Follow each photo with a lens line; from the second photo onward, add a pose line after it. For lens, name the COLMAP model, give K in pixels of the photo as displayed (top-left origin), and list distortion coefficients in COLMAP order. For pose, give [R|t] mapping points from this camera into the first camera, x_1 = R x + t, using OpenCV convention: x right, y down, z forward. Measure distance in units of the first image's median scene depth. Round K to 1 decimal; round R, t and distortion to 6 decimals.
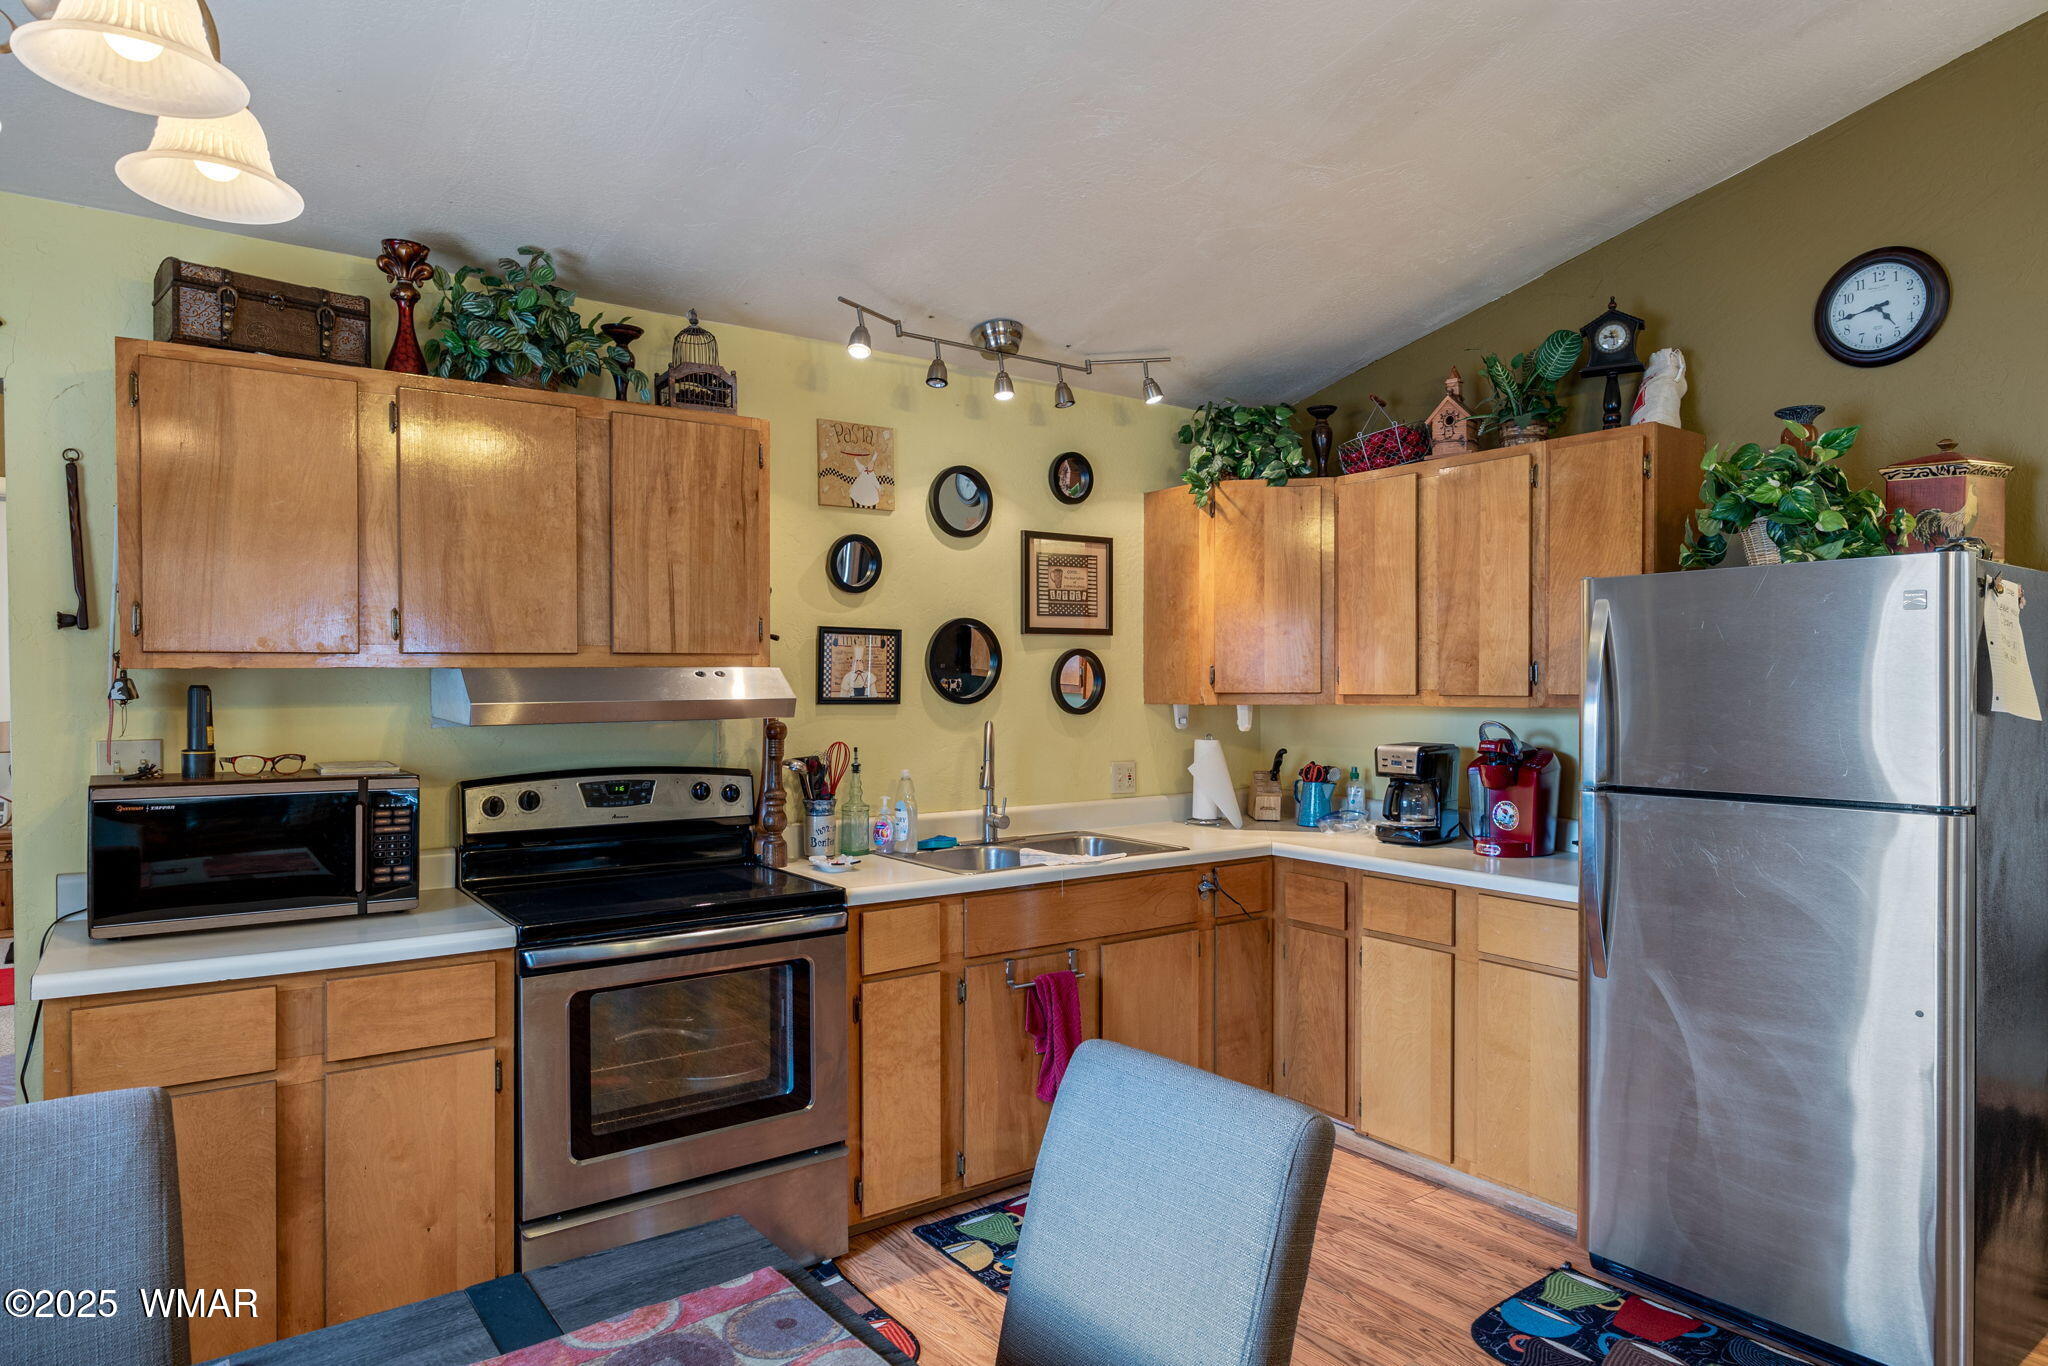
lens RADIAL K [[1206.2, 0, 1030.0], [0, 1206.2, 692.8], [0, 0, 1]] dist [-0.004887, -0.000330]
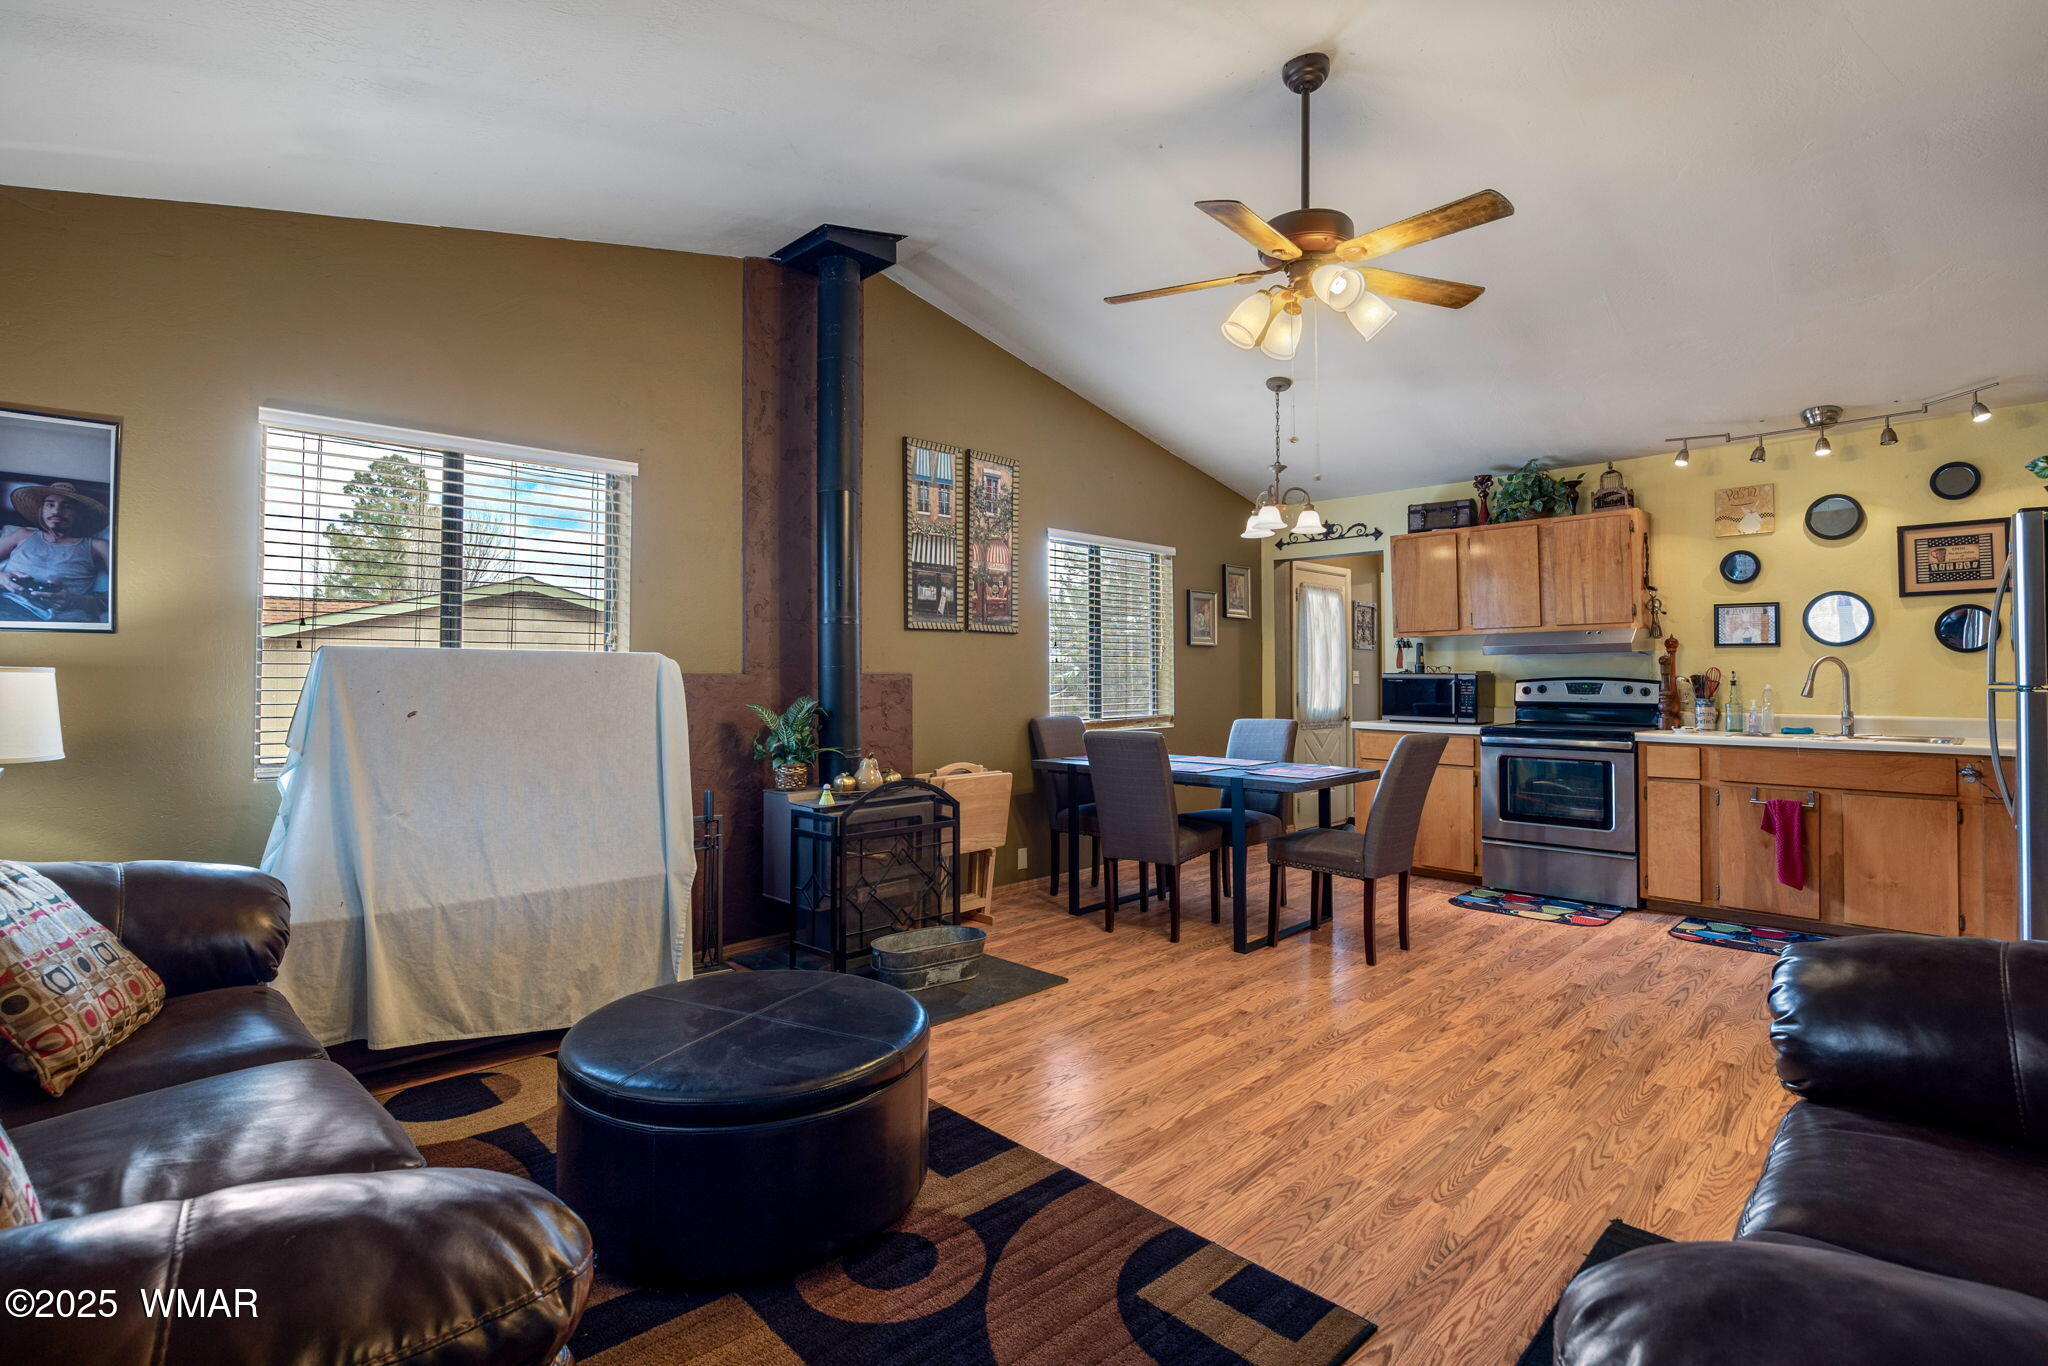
lens RADIAL K [[972.3, 0, 1012.9], [0, 972.3, 658.6], [0, 0, 1]] dist [-0.010144, 0.000091]
pose [[0.135874, -0.014667, -0.990617, 1.277471], [-0.004699, 0.999870, -0.015449, 0.061247], [0.990715, 0.006754, 0.135788, -0.278624]]
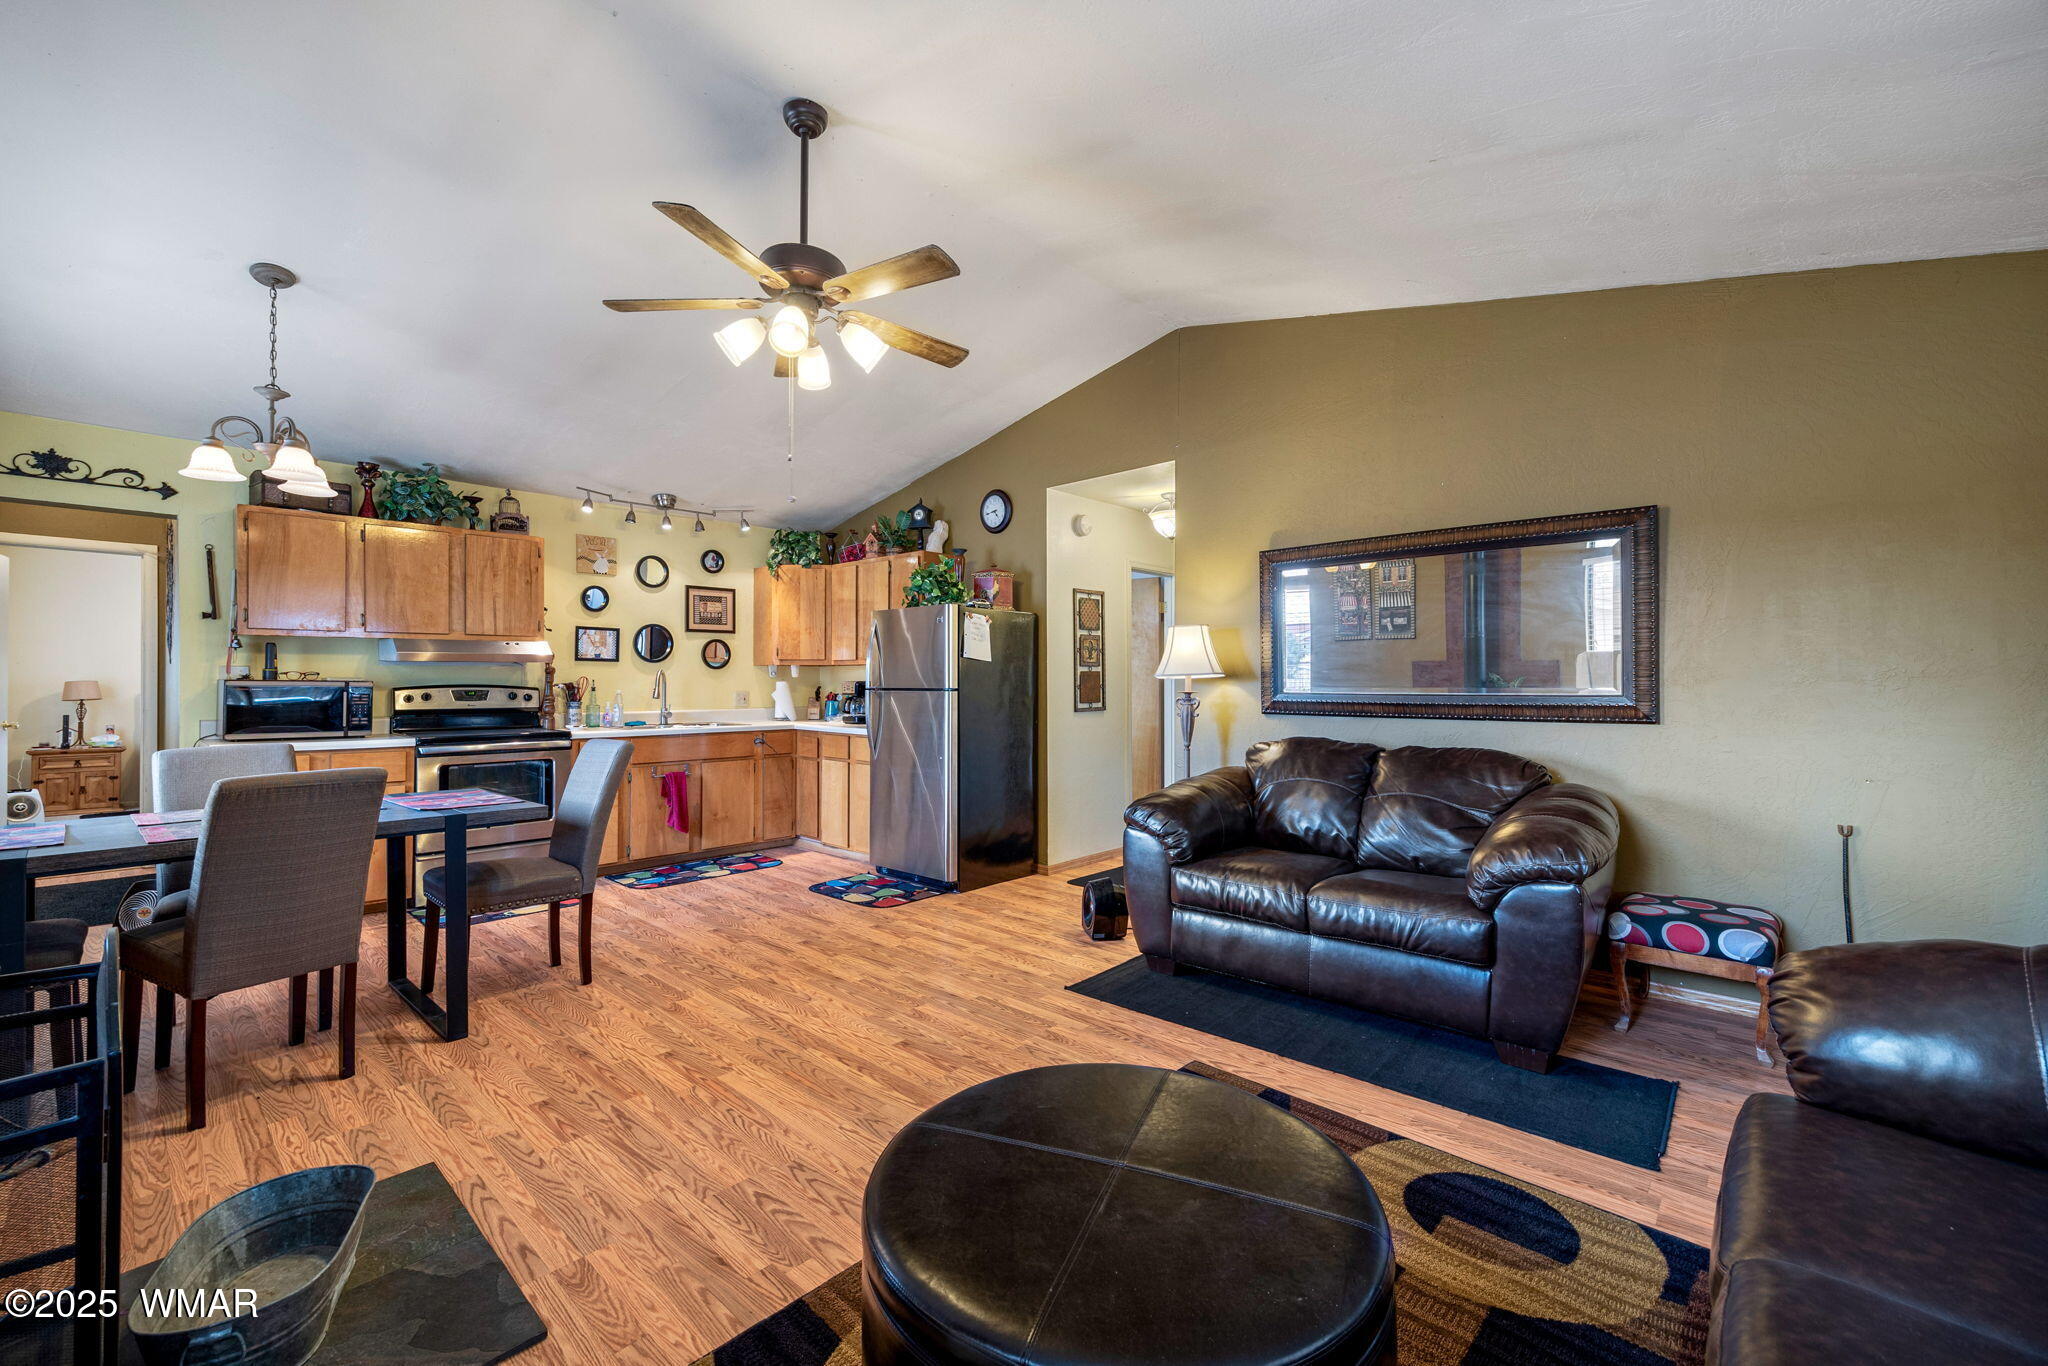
lens RADIAL K [[839.2, 0, 1020.5], [0, 839.2, 675.3], [0, 0, 1]] dist [0.017983, 0.000351]
pose [[0.982898, 0.004138, 0.184104, 0.400485], [-0.001483, 0.999893, -0.014558, 0.066966], [-0.184144, 0.014036, 0.982799, -0.799912]]
